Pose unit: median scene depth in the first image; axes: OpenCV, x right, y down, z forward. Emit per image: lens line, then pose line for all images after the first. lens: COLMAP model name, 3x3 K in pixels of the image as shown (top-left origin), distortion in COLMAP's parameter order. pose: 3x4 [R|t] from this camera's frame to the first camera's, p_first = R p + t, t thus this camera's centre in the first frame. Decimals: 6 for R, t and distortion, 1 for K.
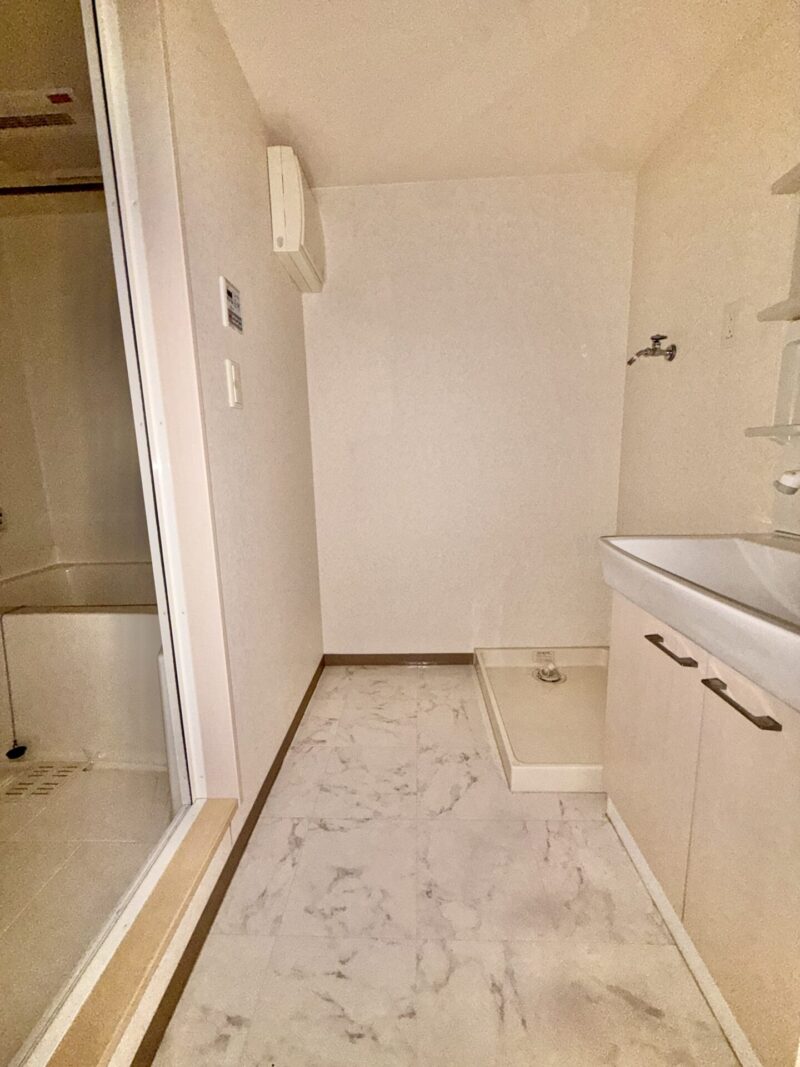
lens RADIAL K [[422.7, 0, 401.0], [0, 422.7, 529.8], [0, 0, 1]] dist [-0.006312, 0.001003]
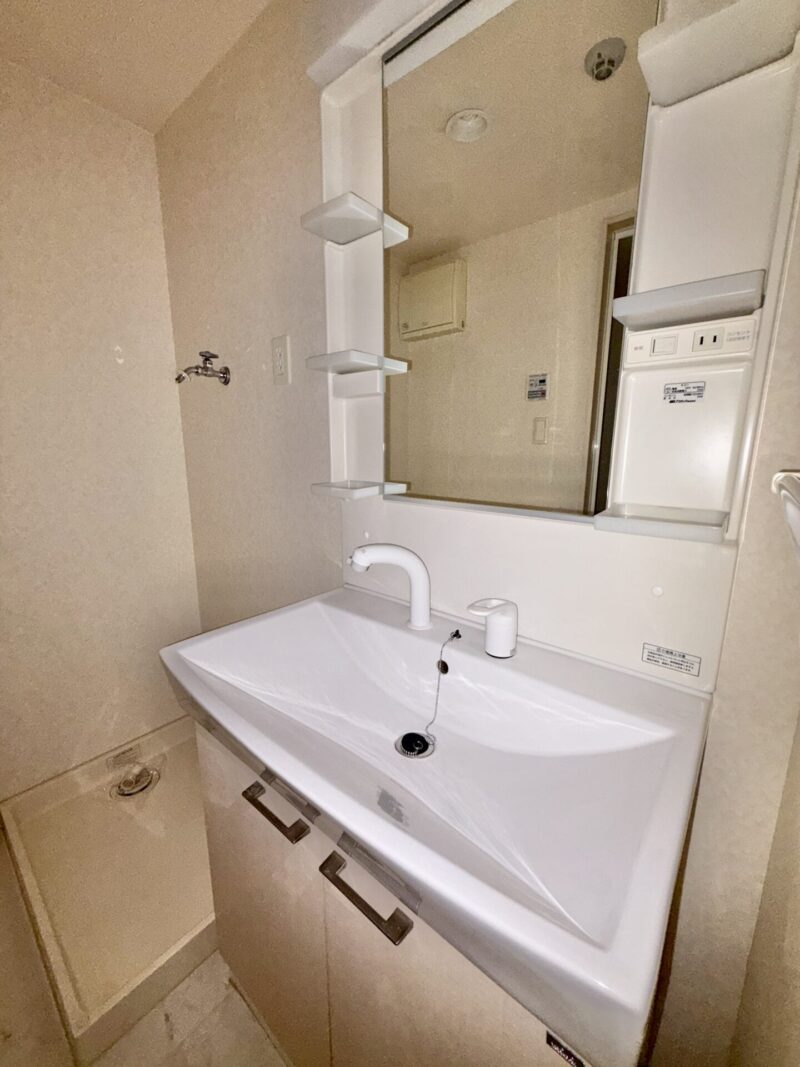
lens RADIAL K [[422.7, 0, 402.7], [0, 422.7, 531.7], [0, 0, 1]] dist [-0.006312, 0.001003]
pose [[0.610603, -0.127120, 0.781668, 0.117006], [0.110834, 0.991036, 0.074591, -0.102849], [-0.784143, 0.041090, 0.619218, 0.151079]]
